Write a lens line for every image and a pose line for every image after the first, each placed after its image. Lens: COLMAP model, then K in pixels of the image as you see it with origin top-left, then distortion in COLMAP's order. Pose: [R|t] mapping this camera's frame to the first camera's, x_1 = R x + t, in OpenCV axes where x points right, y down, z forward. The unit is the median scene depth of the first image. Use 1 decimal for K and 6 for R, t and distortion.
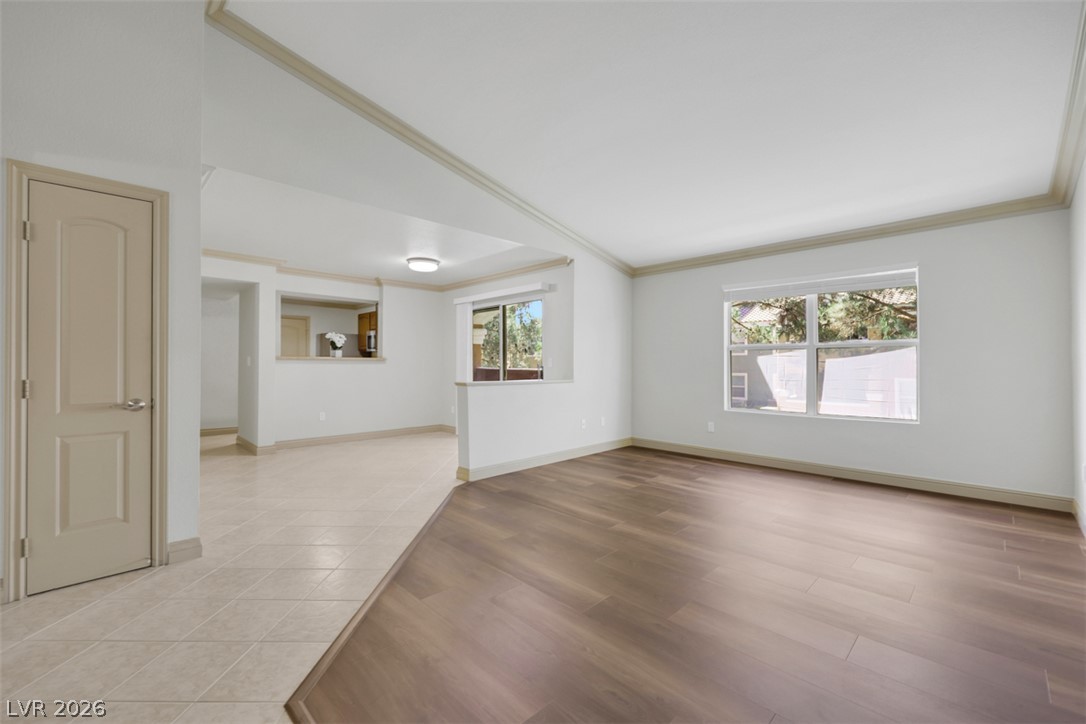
lens RADIAL K [[446.9, 0, 544.2], [0, 446.9, 358.1], [0, 0, 1]] dist [-0.002426, 0.000009]
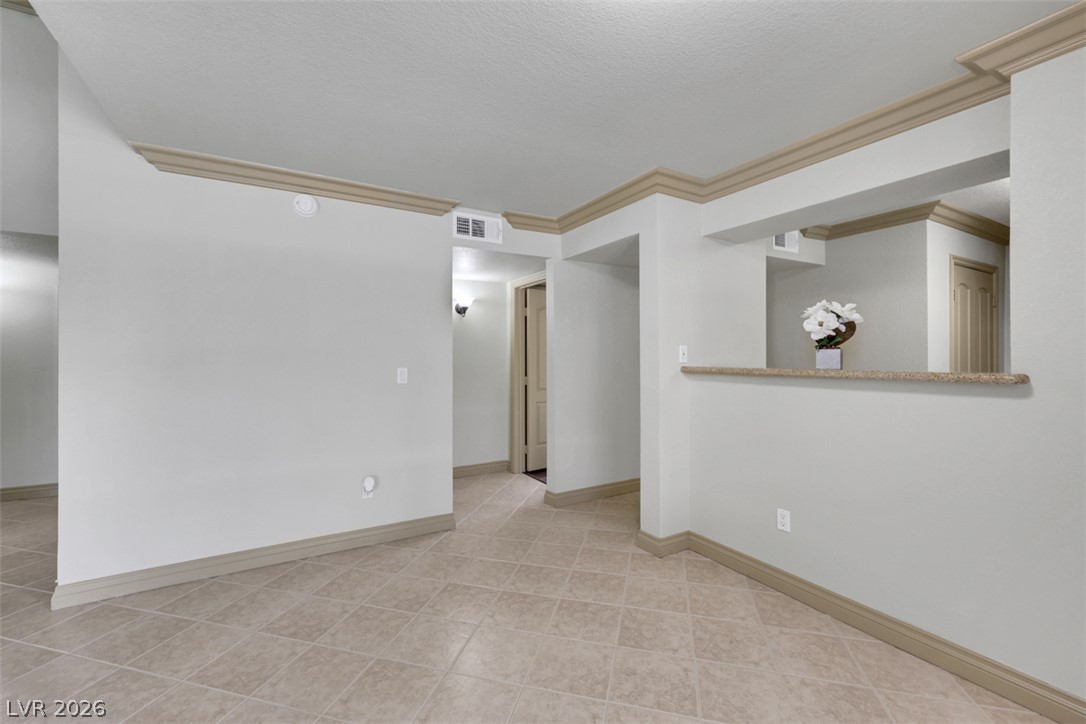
lens RADIAL K [[443.2, 0, 544.3], [0, 443.2, 359.8], [0, 0, 1]] dist [-0.001360, -0.000064]
pose [[-0.248591, 0.001010, -0.968608, -0.076173], [0.011513, 0.999932, -0.001912, -0.011894], [0.968540, -0.011627, -0.248586, 0.972707]]
